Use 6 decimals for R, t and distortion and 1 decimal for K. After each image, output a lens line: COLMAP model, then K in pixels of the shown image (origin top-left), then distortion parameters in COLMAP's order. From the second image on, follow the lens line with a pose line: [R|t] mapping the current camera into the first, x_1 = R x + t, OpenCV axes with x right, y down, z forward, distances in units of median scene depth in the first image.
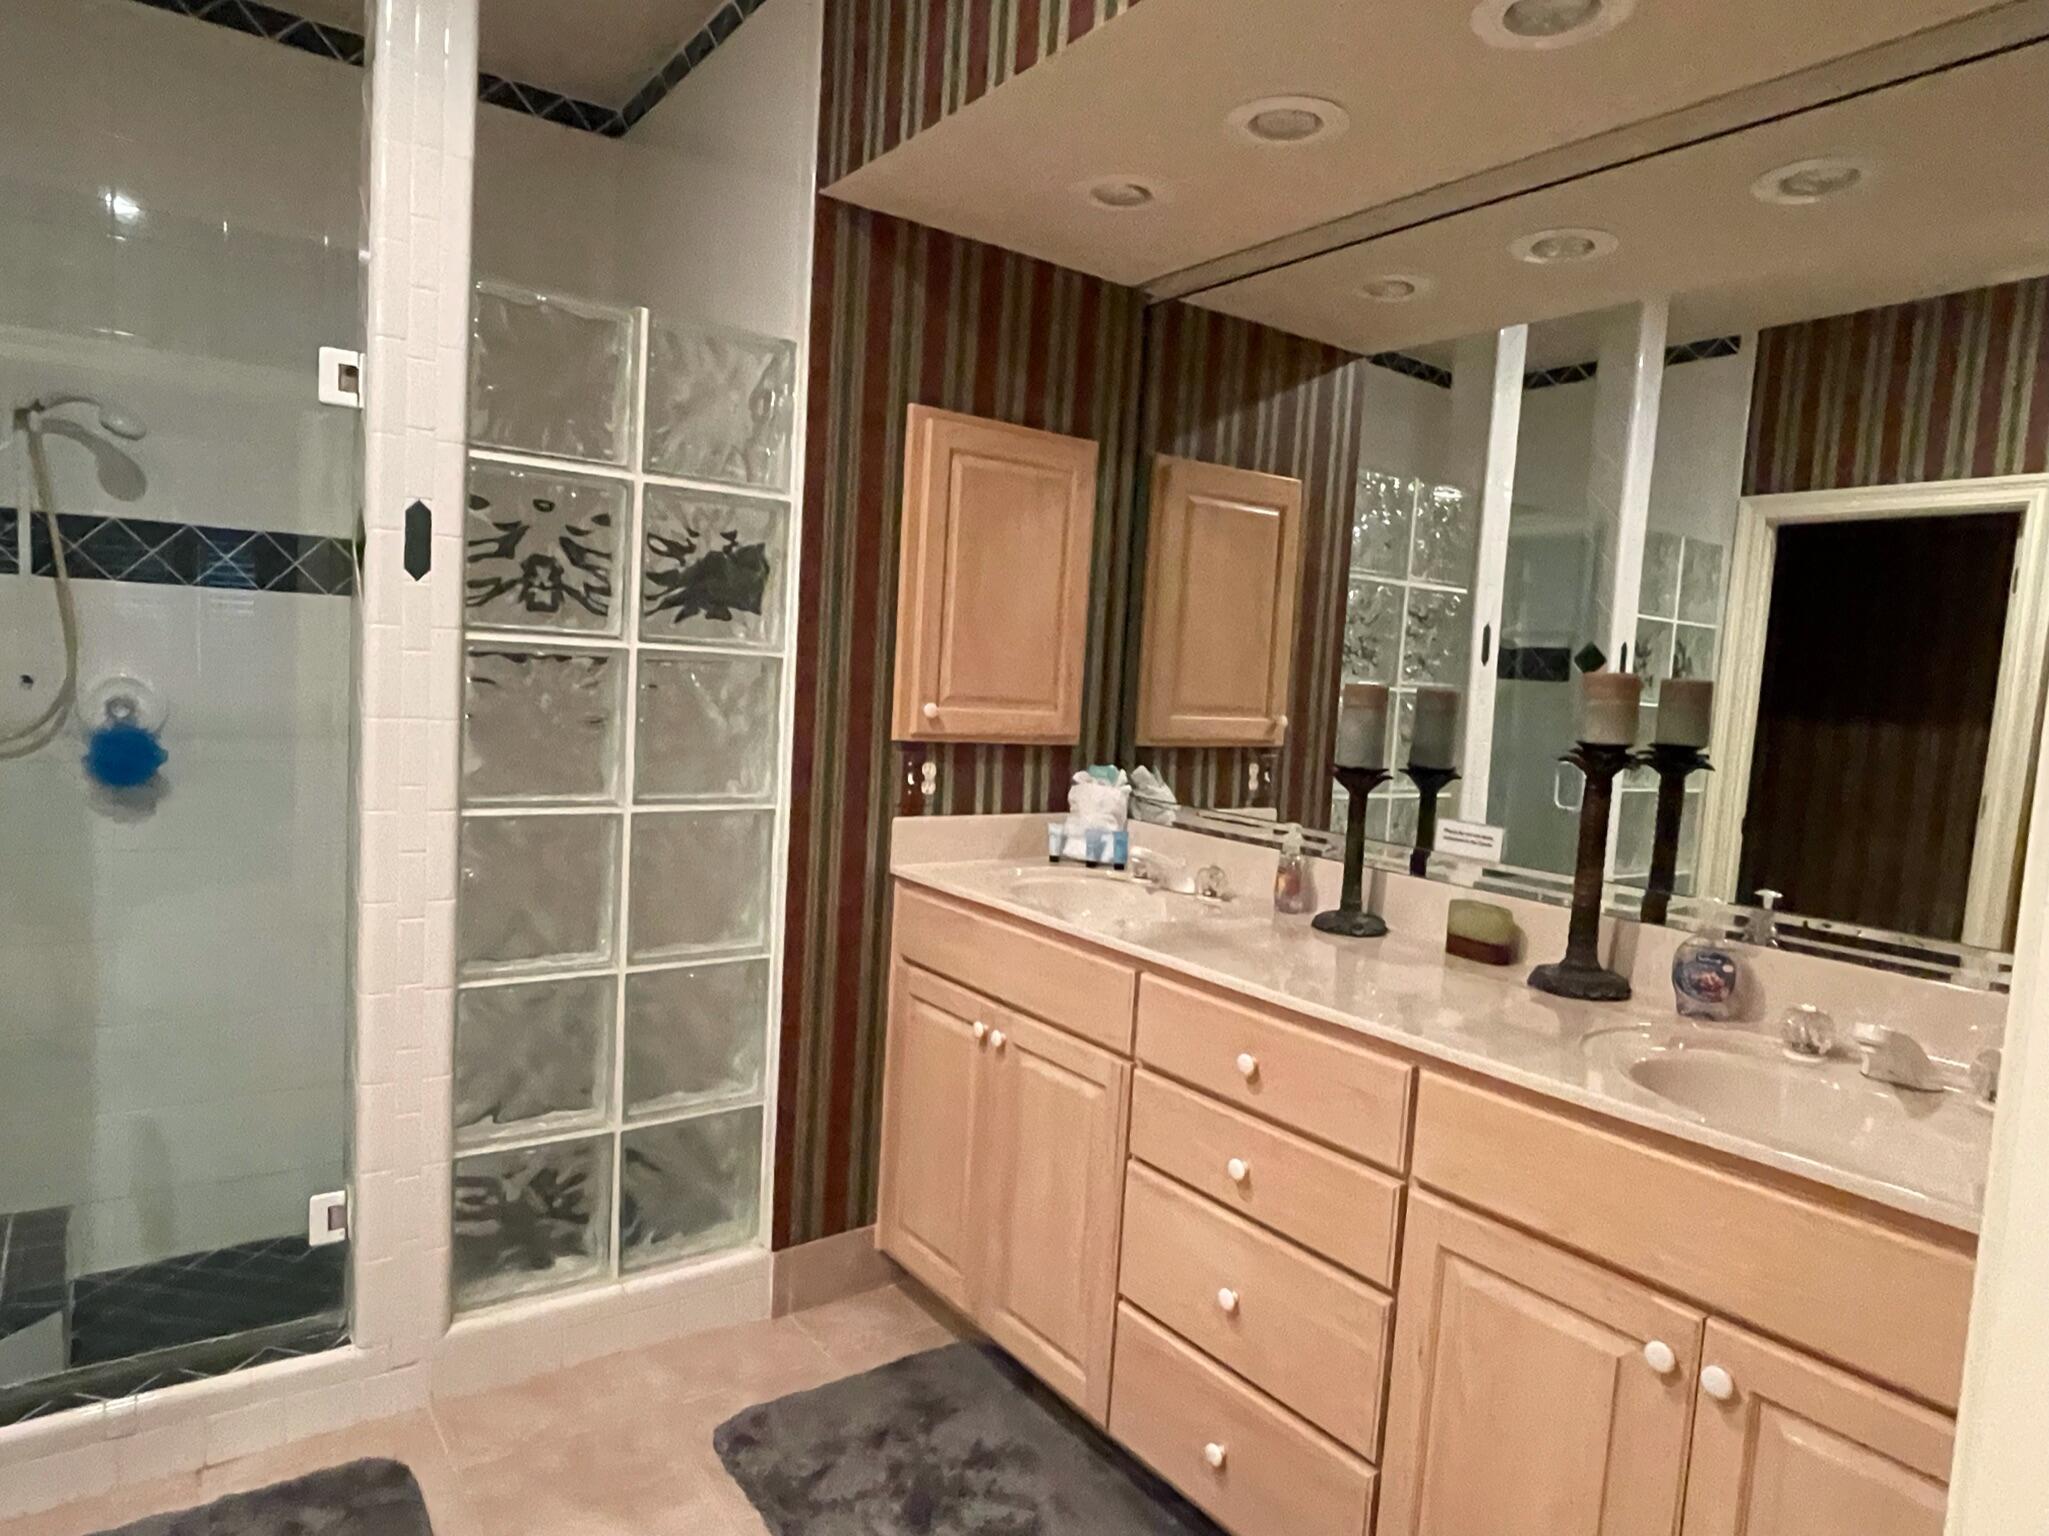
lens RADIAL K [[1266.3, 0, 1019.1], [0, 1266.3, 763.6], [0, 0, 1]] dist [0.001136, -0.003893]
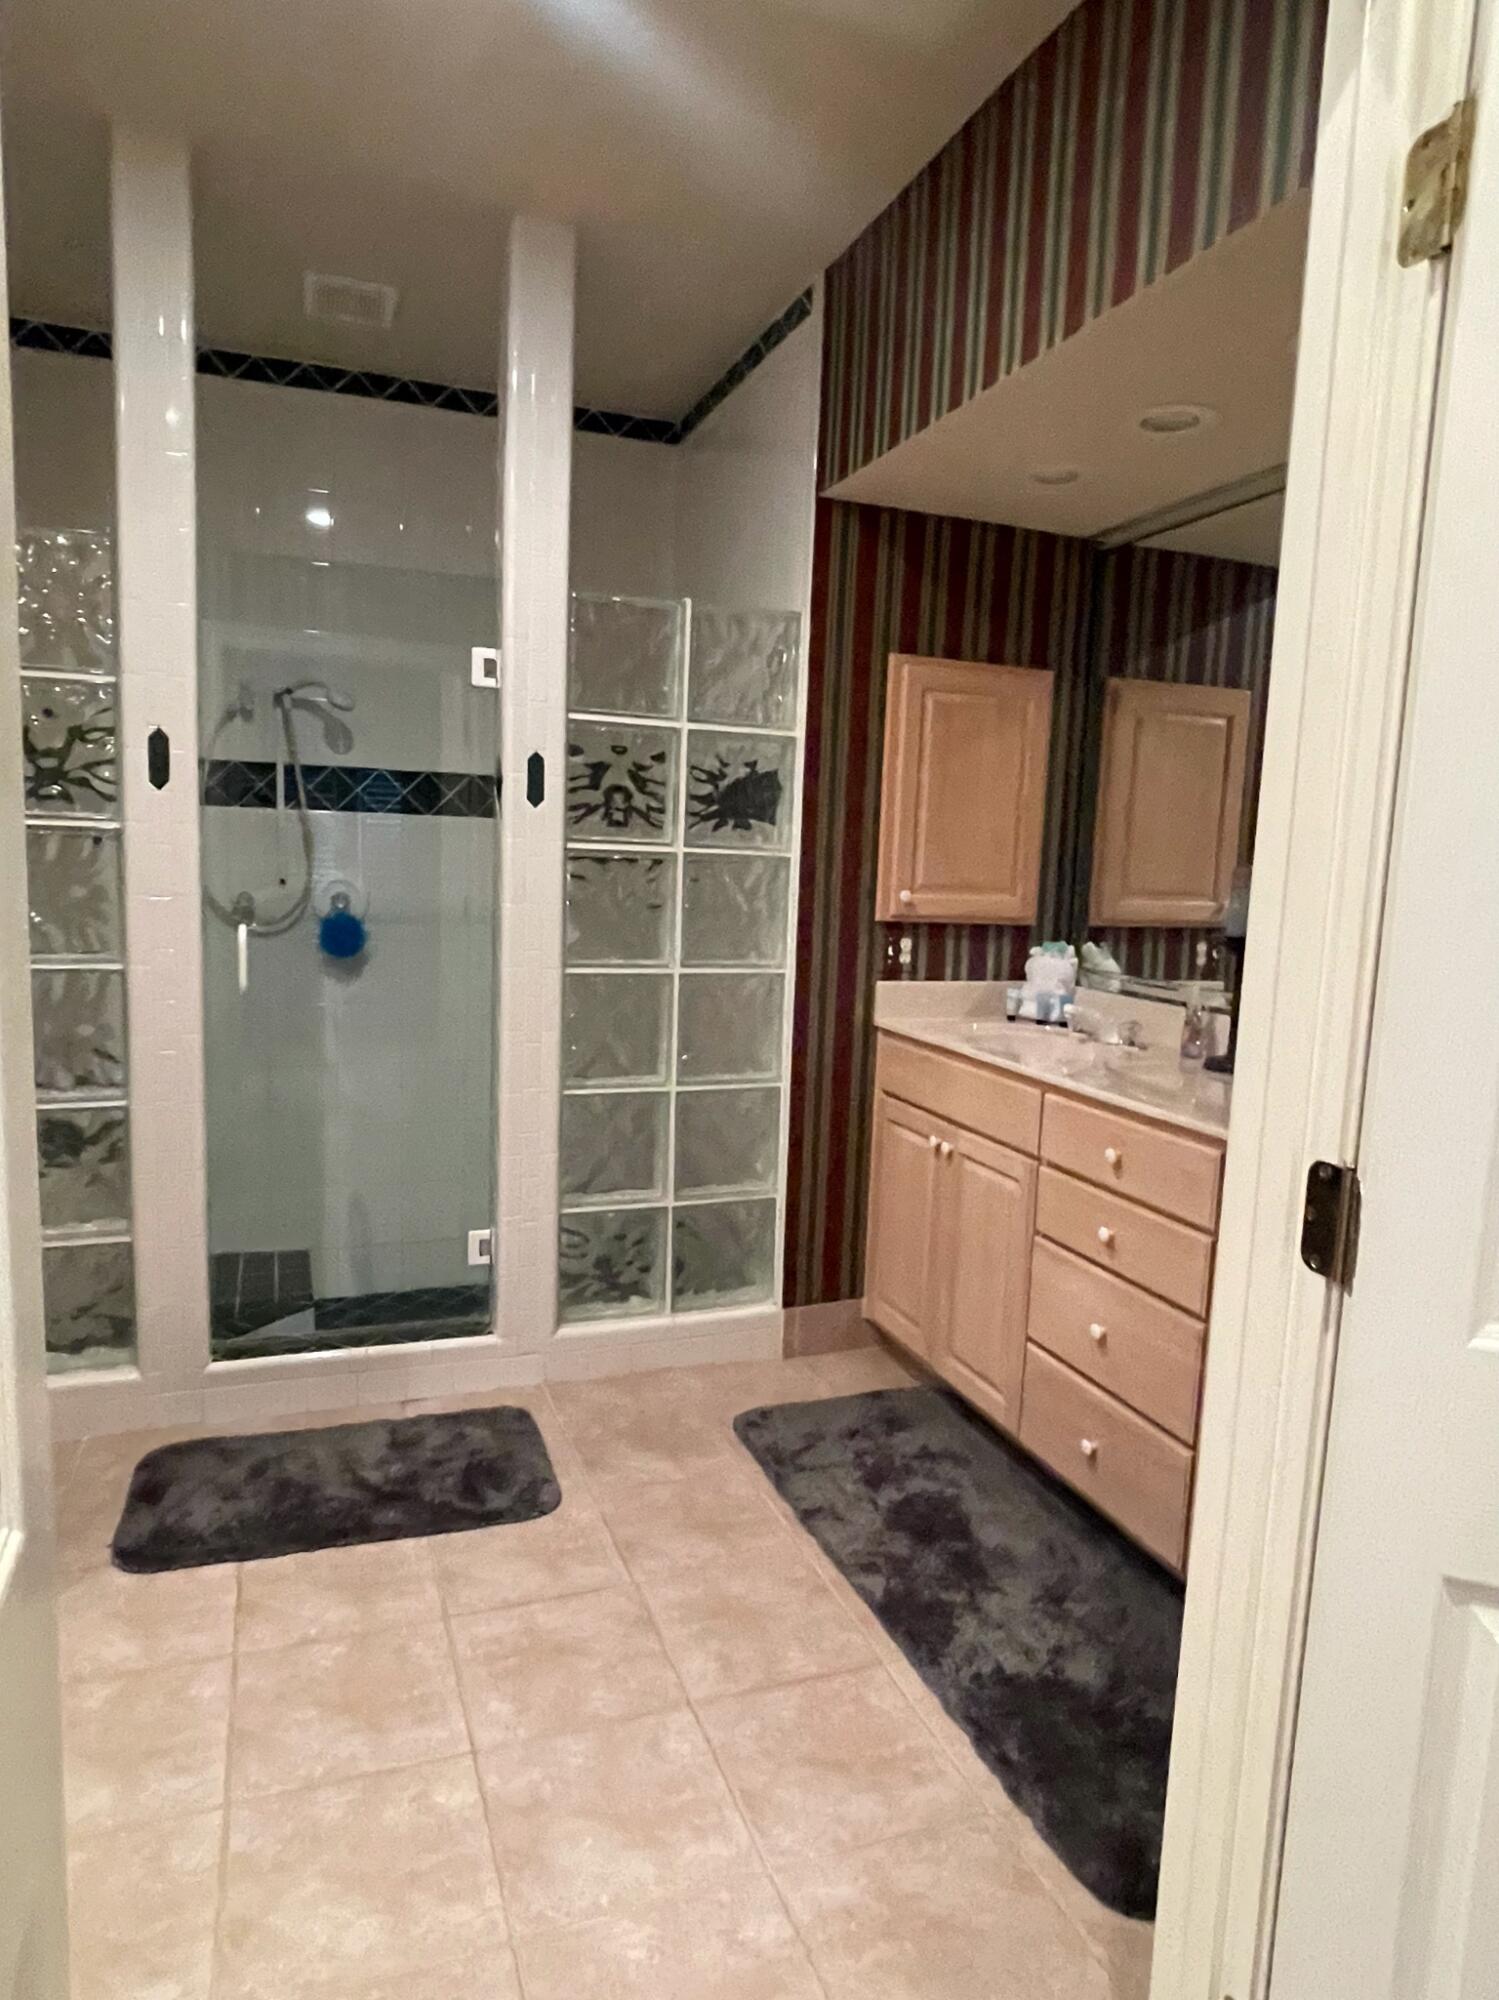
lens RADIAL K [[1220.2, 0, 752.4], [0, 1220.2, 1001.1], [0, 0, 1]] dist [0.021101, -0.000953]
pose [[0.966259, 0.011658, -0.257307, 0.099934], [-0.003129, 0.999433, 0.033533, 0.022732], [0.257552, -0.031596, 0.965748, -0.231494]]
